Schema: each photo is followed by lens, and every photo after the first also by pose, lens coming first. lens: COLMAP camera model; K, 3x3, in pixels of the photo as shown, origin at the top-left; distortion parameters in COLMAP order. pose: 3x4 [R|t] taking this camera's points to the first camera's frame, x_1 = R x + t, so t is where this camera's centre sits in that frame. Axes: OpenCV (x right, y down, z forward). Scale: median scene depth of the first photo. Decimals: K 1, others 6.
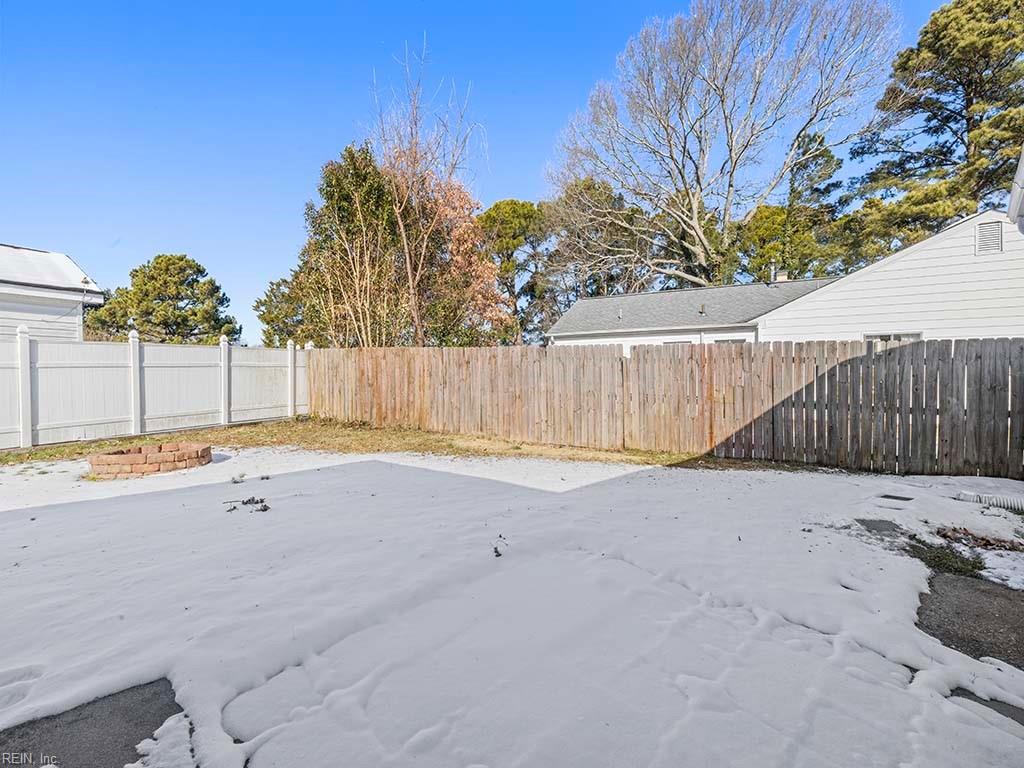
lens RADIAL K [[427.6, 0, 505.2], [0, 427.6, 377.1], [0, 0, 1]] dist [0.001321, 0.000383]
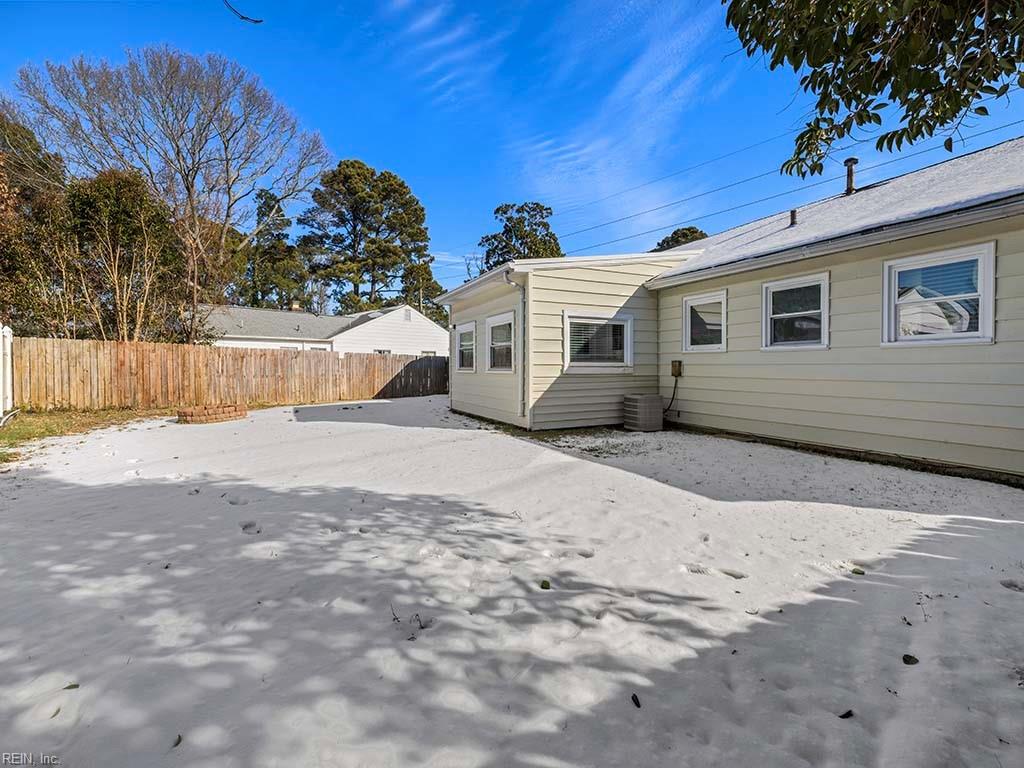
lens RADIAL K [[423.7, 0, 509.8], [0, 423.7, 374.6], [0, 0, 1]] dist [0.000527, 0.000114]
pose [[0.280733, -0.010564, 0.959728, -0.964716], [0.013698, 0.999882, 0.006999, 0.022488], [-0.959688, 0.011181, 0.280845, -0.259521]]
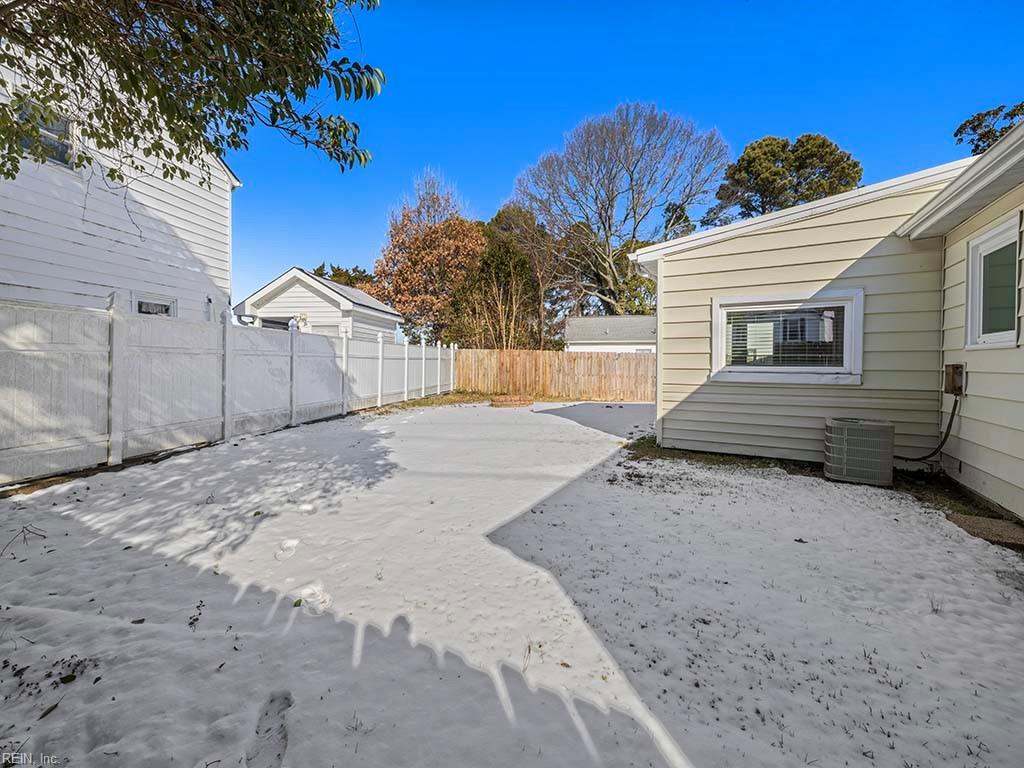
lens RADIAL K [[430.5, 0, 507.1], [0, 430.5, 370.0], [0, 0, 1]] dist [0.001415, 0.000539]
pose [[0.950873, 0.011492, 0.309369, -0.724020], [-0.010234, 0.999931, -0.005690, 0.019559], [-0.309413, 0.002244, 0.950925, -0.536920]]
